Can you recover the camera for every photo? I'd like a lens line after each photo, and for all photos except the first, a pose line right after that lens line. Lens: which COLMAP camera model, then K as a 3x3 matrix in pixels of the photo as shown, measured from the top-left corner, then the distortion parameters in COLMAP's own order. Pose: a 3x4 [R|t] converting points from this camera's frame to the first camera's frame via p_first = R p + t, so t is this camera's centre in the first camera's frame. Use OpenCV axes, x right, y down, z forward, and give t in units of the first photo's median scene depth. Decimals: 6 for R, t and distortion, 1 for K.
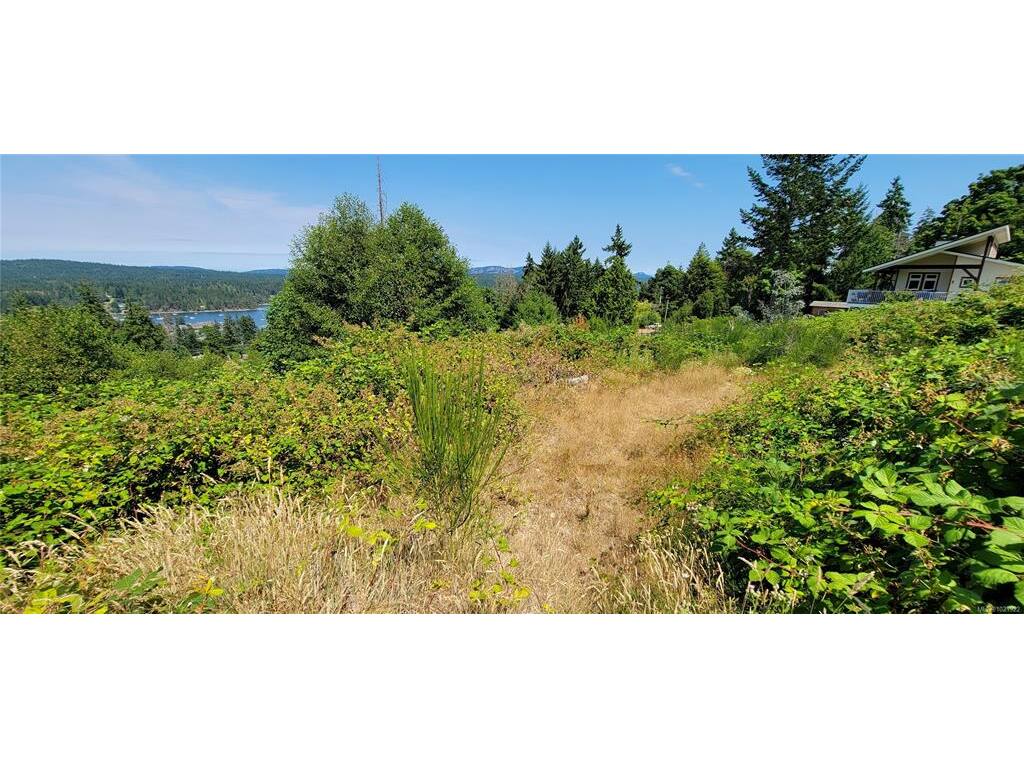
lens RADIAL K [[414.2, 0, 512.2], [0, 414.2, 382.6], [0, 0, 1]] dist [-0.003496, -0.000164]
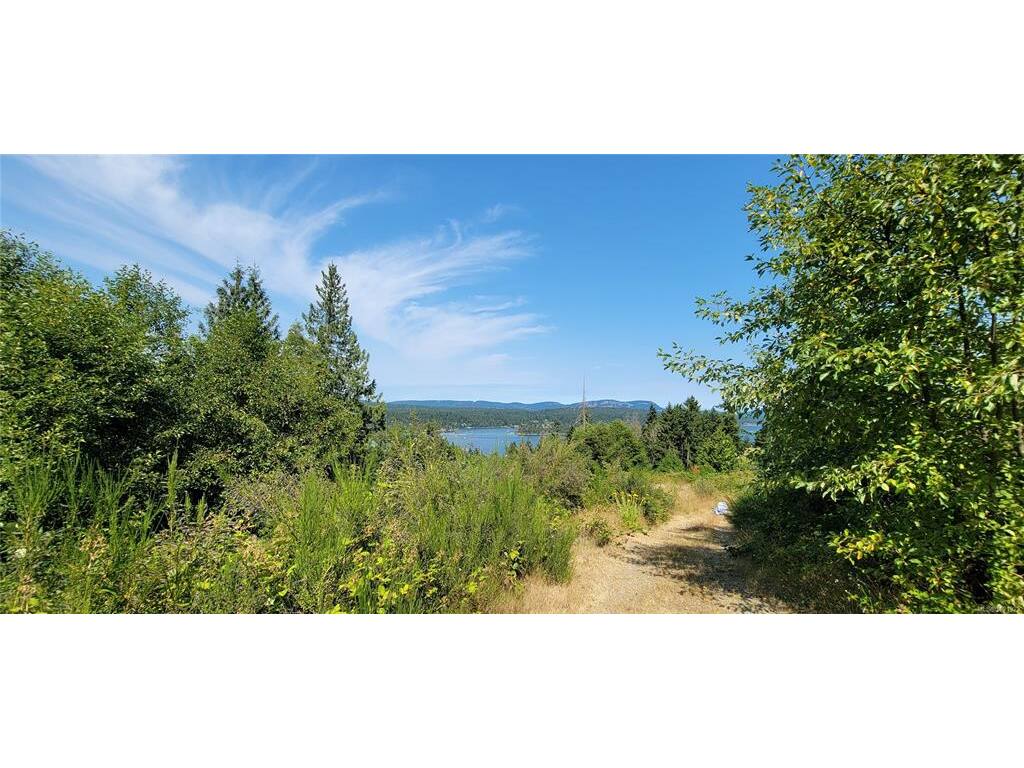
lens RADIAL K [[414.2, 0, 504.0], [0, 414.2, 385.0], [0, 0, 1]] dist [-0.003496, -0.000164]
pose [[0.959409, -0.002715, -0.282007, -0.047517], [-0.082502, 0.953507, -0.289858, 0.038375], [0.269682, 0.301358, 0.914579, -0.371935]]
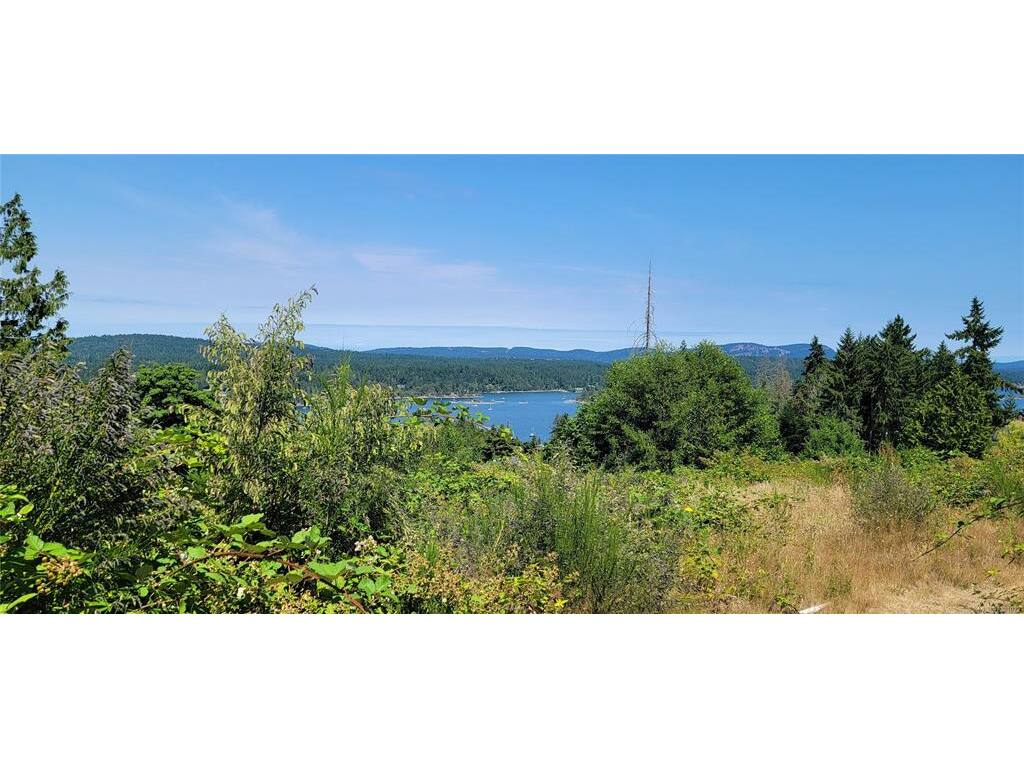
lens RADIAL K [[701.9, 0, 510.6], [0, 701.9, 385.6], [0, 0, 1]] dist [0.051632, -0.003543]
pose [[0.935654, 0.019176, -0.352397, -0.017050], [-0.093542, 0.976285, -0.195238, 0.025013], [0.340296, 0.215639, 0.915259, -0.208509]]
